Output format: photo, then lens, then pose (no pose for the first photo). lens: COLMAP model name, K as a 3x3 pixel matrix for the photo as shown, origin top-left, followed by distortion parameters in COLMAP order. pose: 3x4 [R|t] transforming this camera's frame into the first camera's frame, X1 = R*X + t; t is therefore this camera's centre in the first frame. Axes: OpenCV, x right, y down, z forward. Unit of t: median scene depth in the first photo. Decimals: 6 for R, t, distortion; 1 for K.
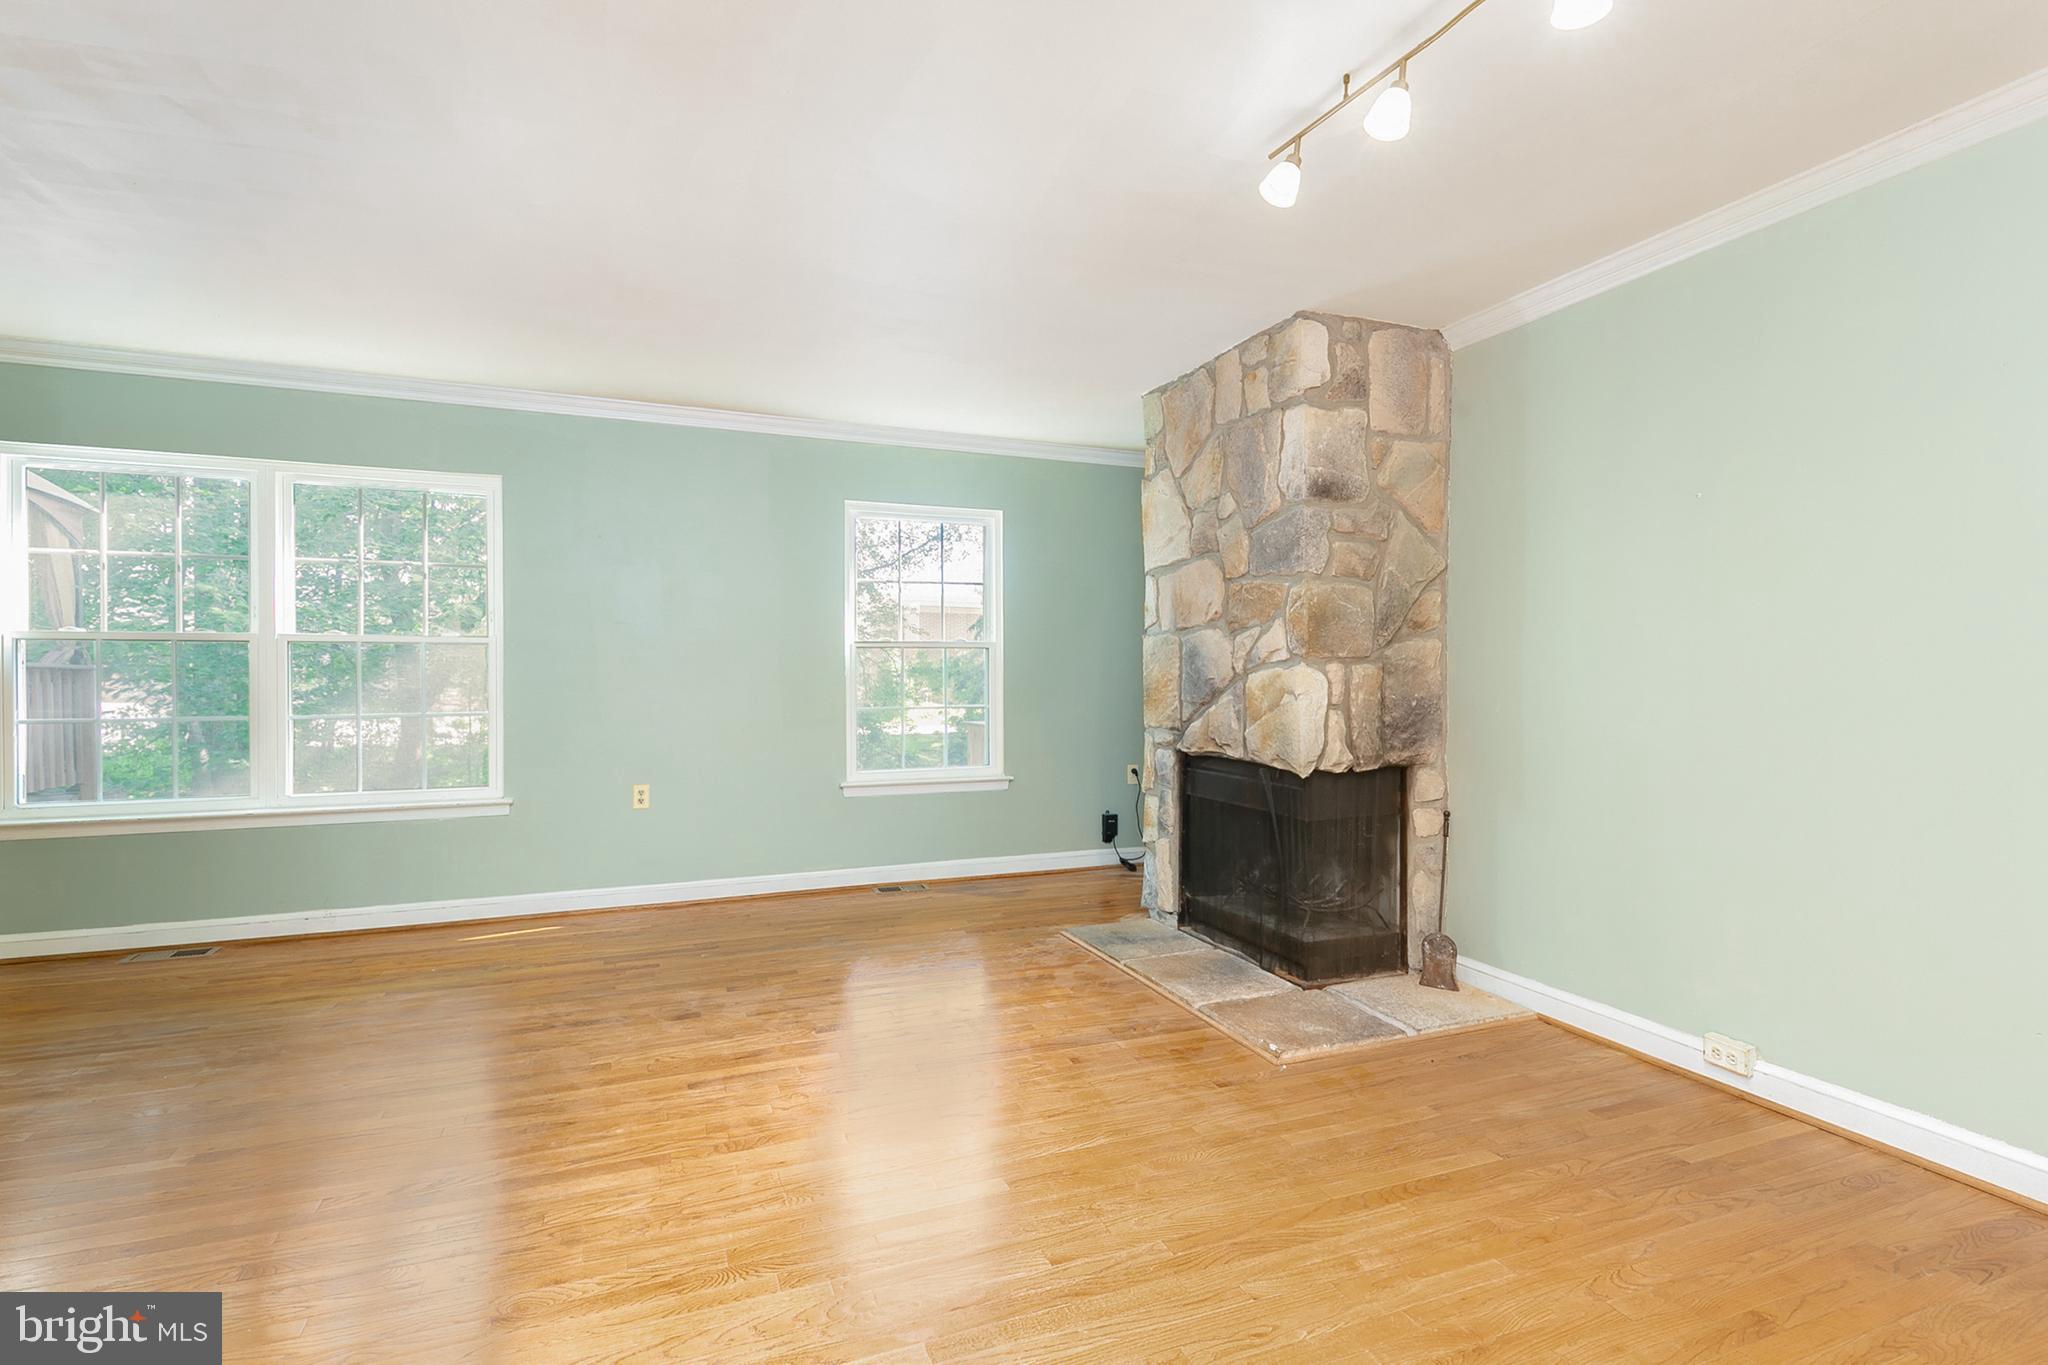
lens RADIAL K [[961.3, 0, 1028.0], [0, 961.3, 681.3], [0, 0, 1]] dist [0.022060, -0.000840]
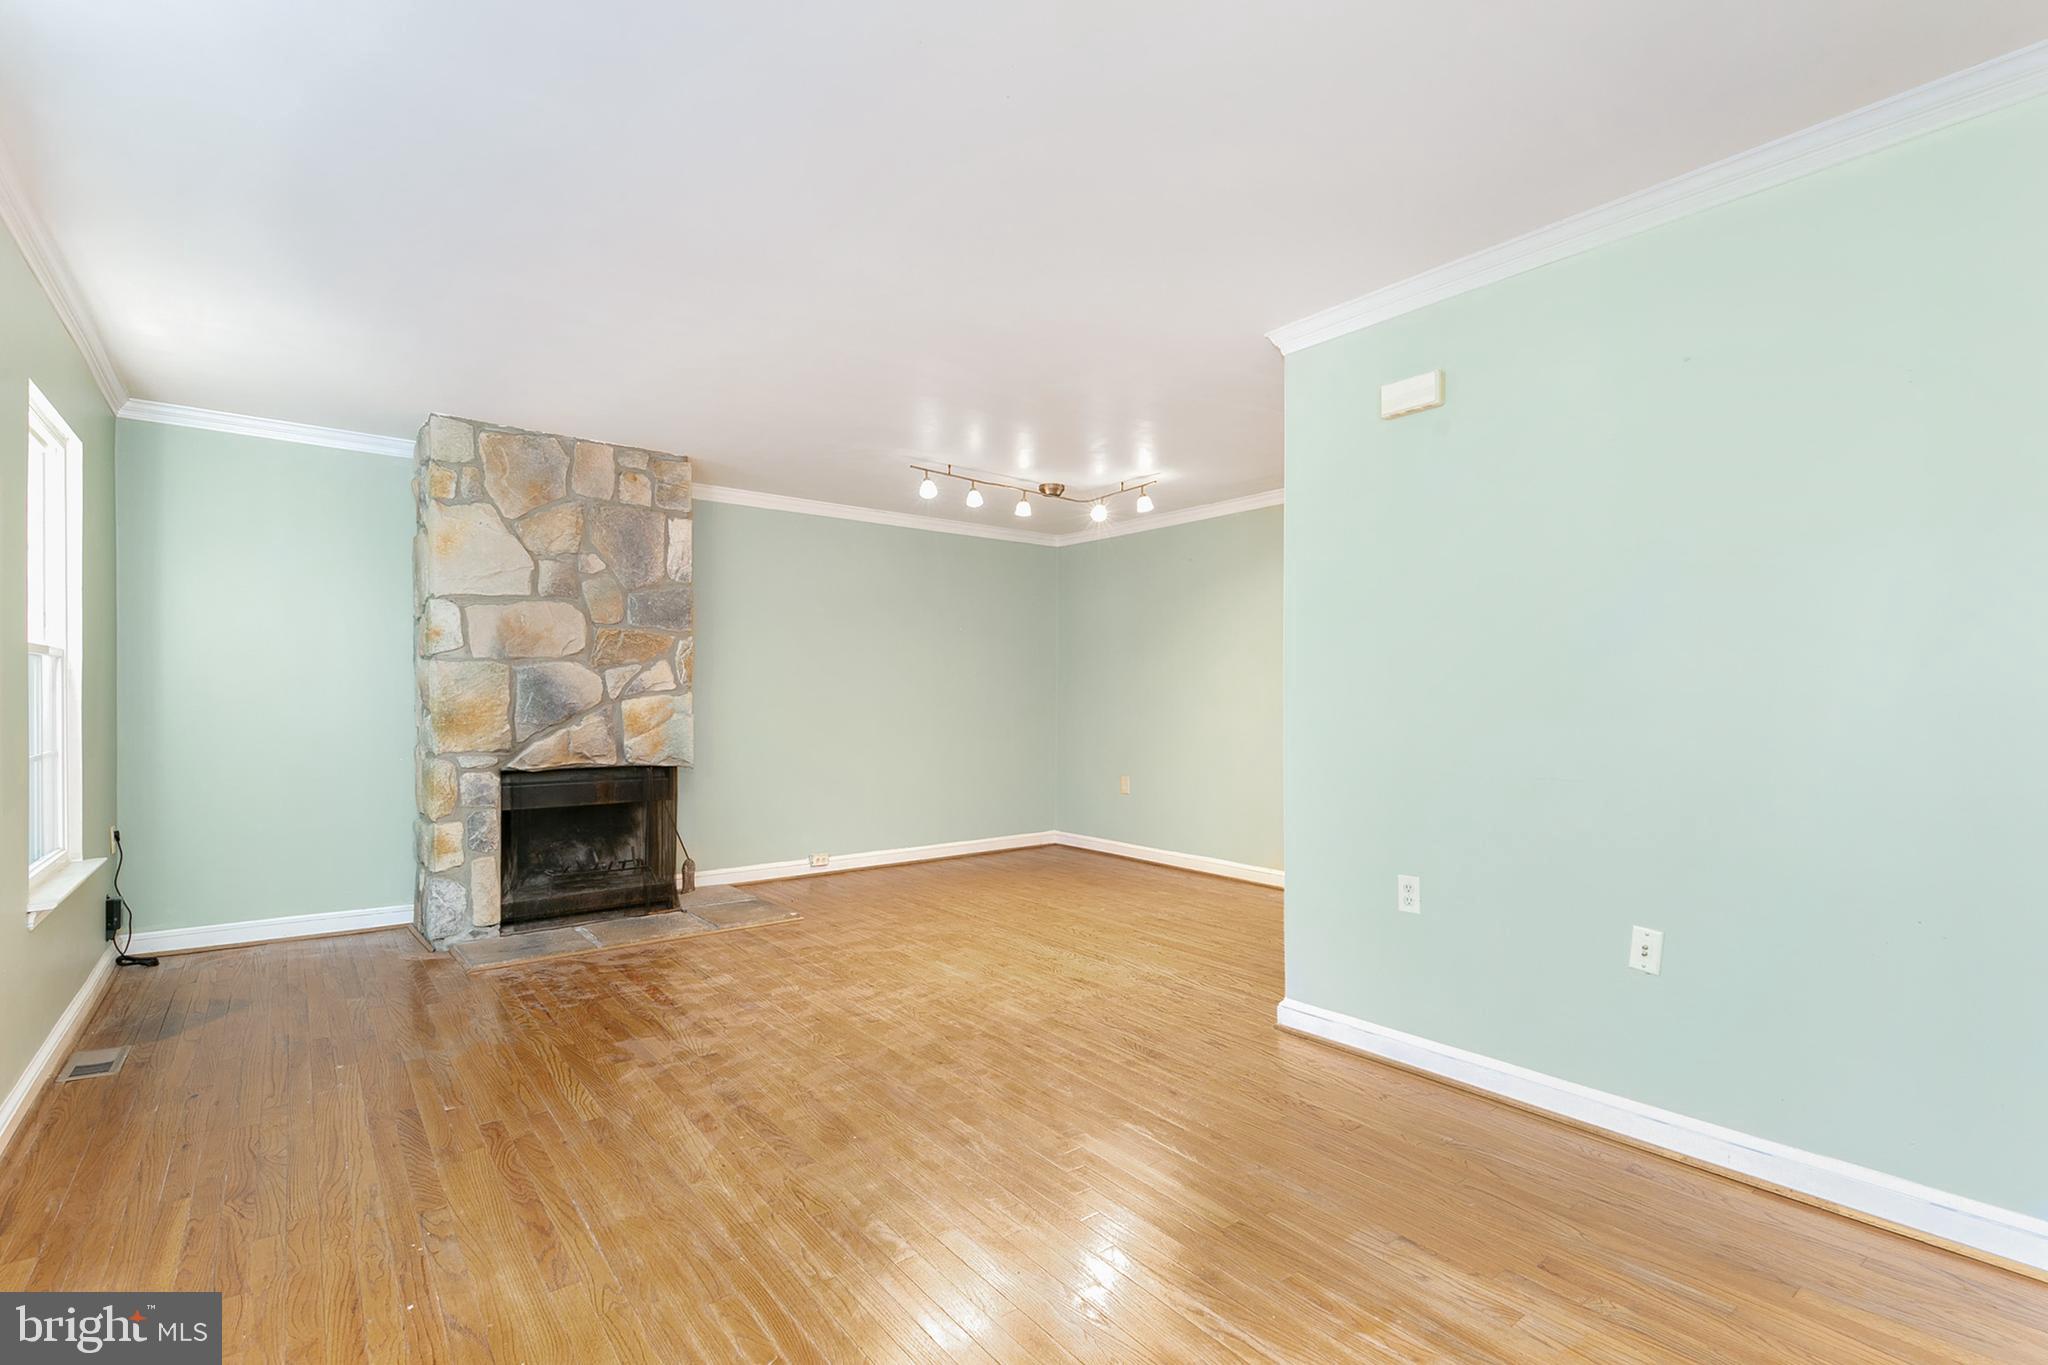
lens RADIAL K [[935.1, 0, 1013.8], [0, 935.1, 692.0], [0, 0, 1]] dist [0.027330, -0.011961]
pose [[-0.269354, 0.006942, 0.963016, -1.171740], [0.006831, 0.999963, -0.005298, -0.007385], [-0.963017, 0.005151, -0.269391, 0.846447]]
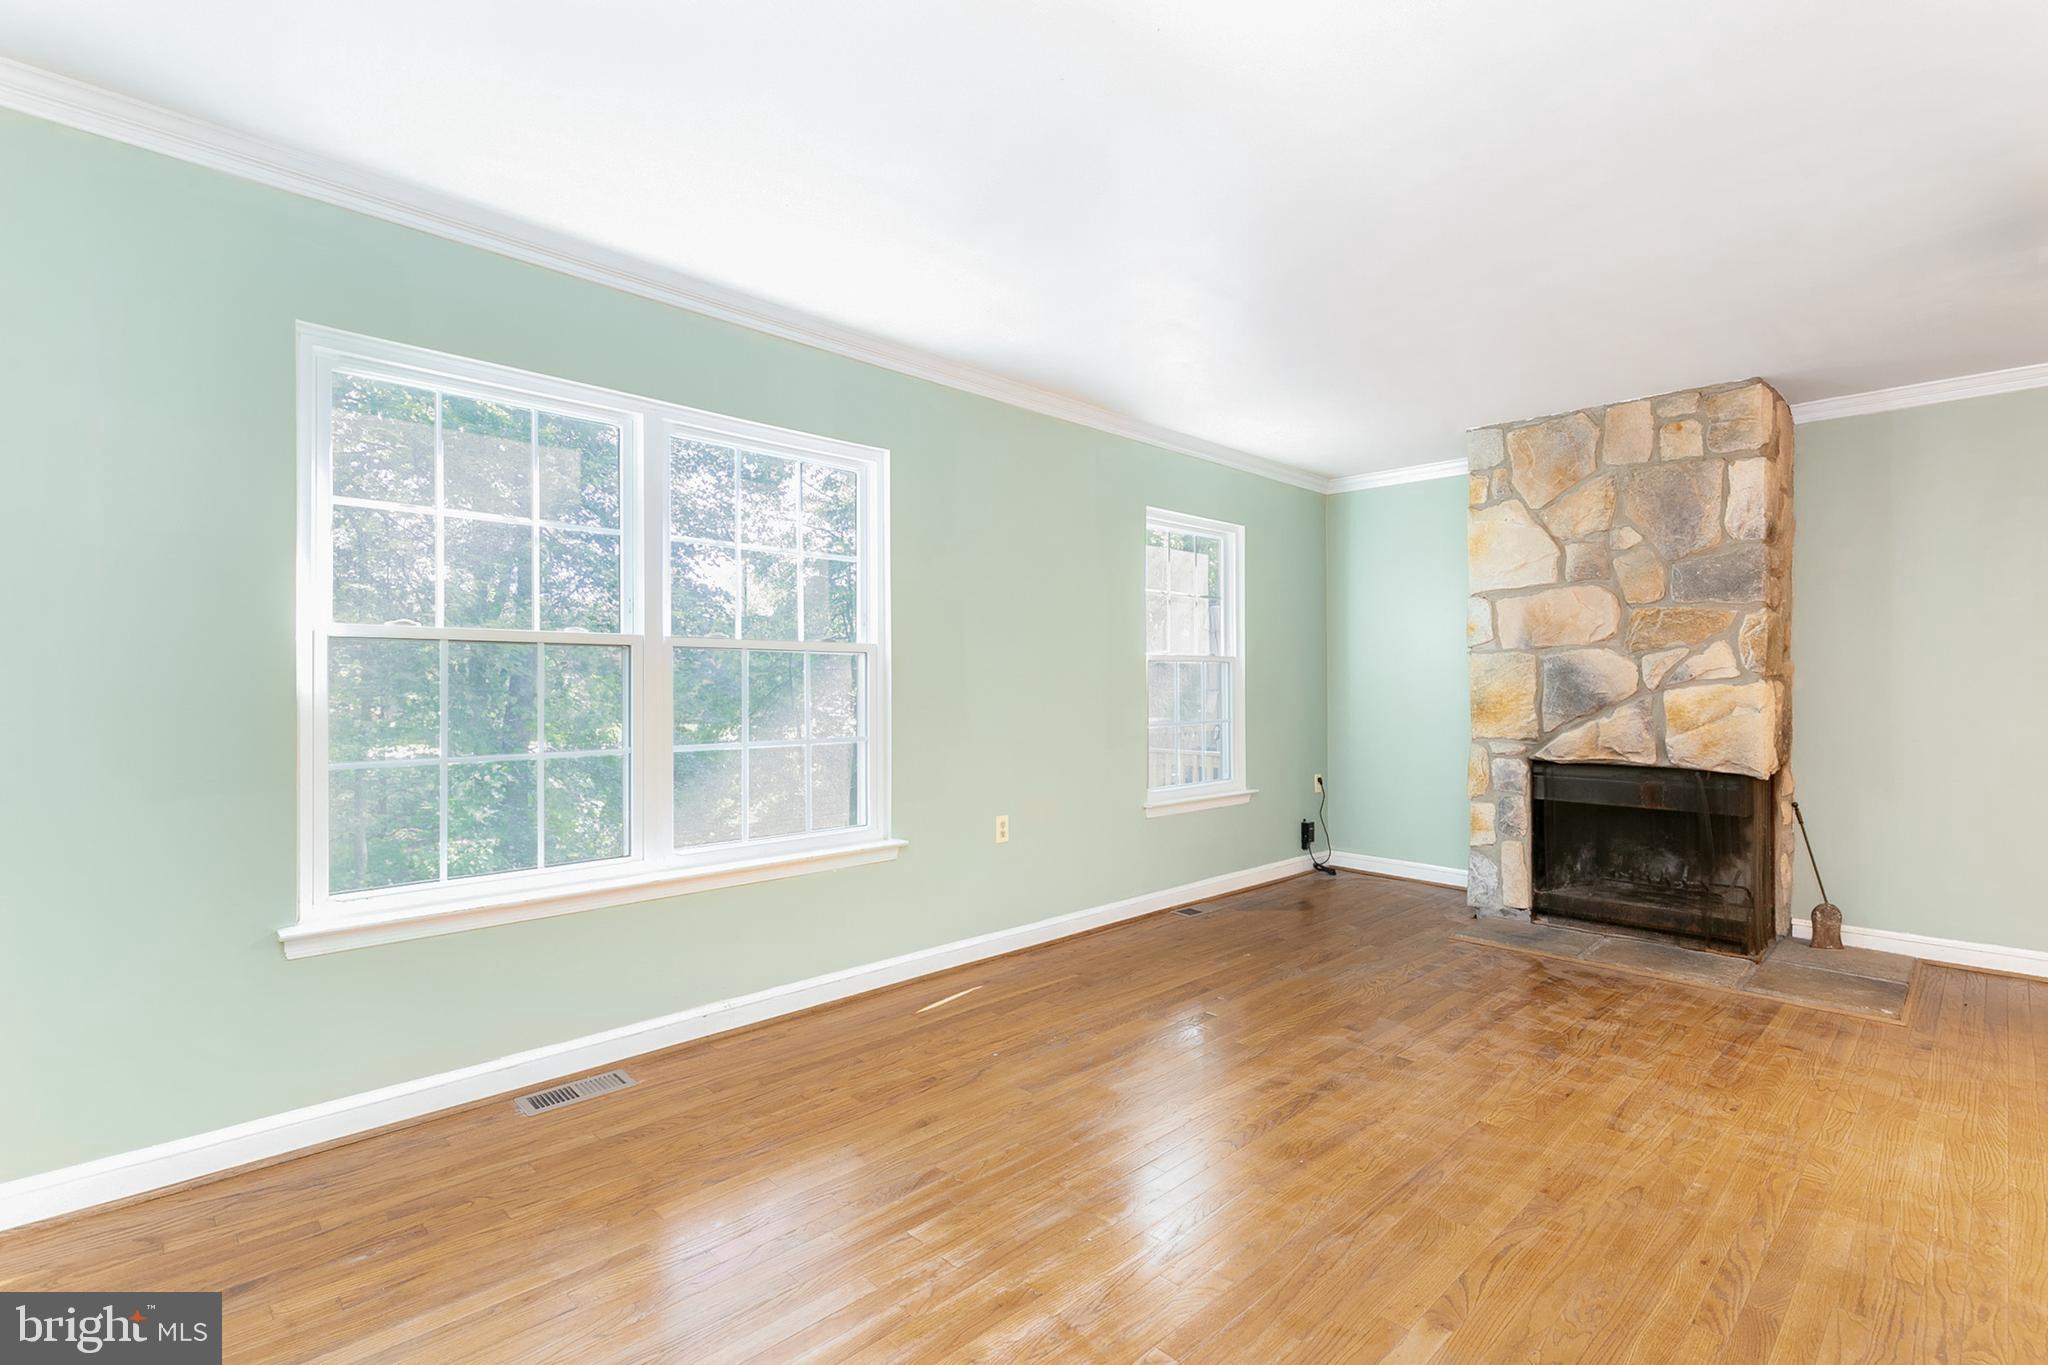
lens RADIAL K [[935.1, 0, 1024.5], [0, 935.1, 681.6], [0, 0, 1]] dist [0.027330, -0.011961]
pose [[0.925598, 0.002509, 0.378500, -0.901289], [0.001859, 0.999936, -0.011175, -0.005786], [-0.378504, 0.011047, 0.925534, 0.264092]]
